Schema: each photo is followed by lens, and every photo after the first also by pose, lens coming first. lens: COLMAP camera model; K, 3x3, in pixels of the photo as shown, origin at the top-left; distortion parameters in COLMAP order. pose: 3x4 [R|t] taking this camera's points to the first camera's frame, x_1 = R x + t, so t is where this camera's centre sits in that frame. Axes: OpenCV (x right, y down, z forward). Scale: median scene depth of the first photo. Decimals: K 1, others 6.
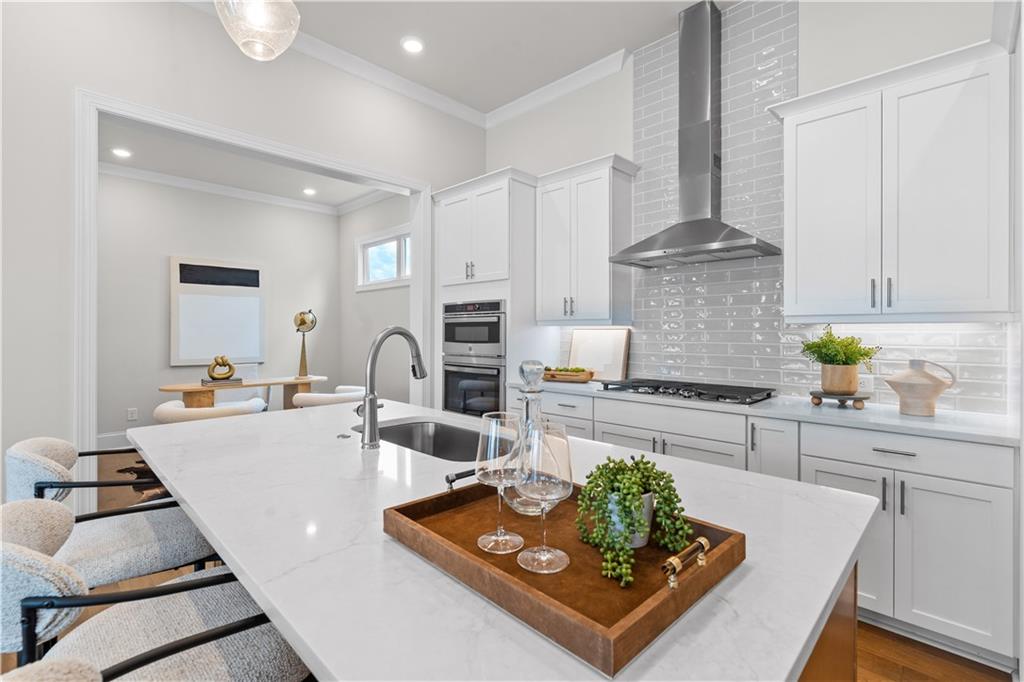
lens RADIAL K [[471.5, 0, 526.5], [0, 471.5, 332.0], [0, 0, 1]] dist [-0.000594, 0.000164]
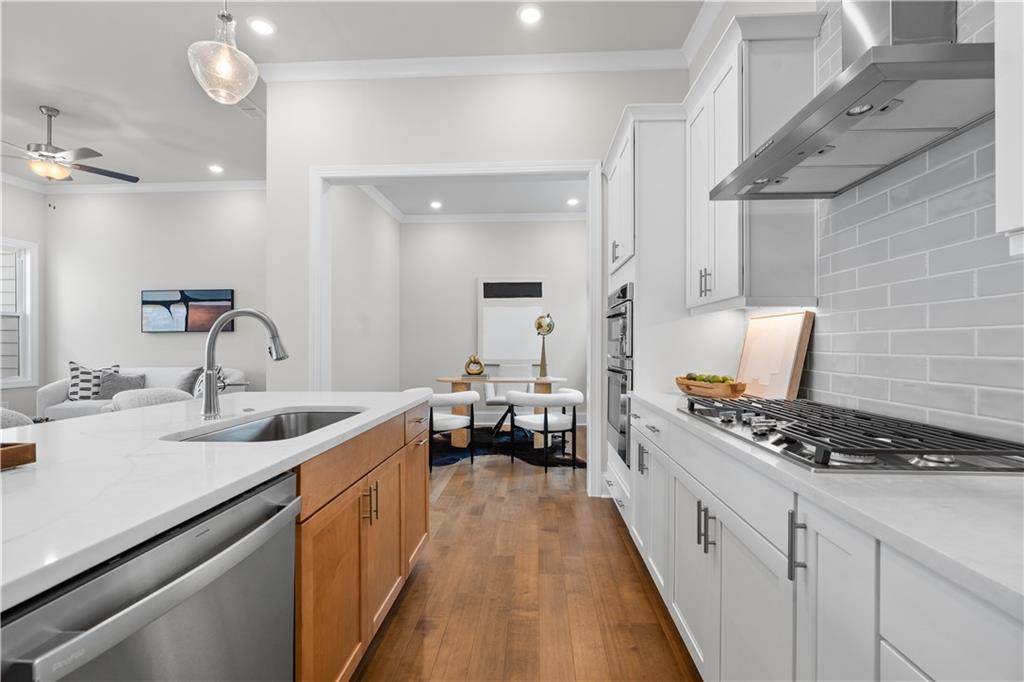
lens RADIAL K [[477.2, 0, 525.7], [0, 477.2, 342.9], [0, 0, 1]] dist [-0.000211, 0.000182]
pose [[0.645037, -0.006206, -0.764126, 0.433284], [0.000578, 0.999971, -0.007634, 0.034655], [0.764151, 0.004483, 0.645021, 0.376624]]
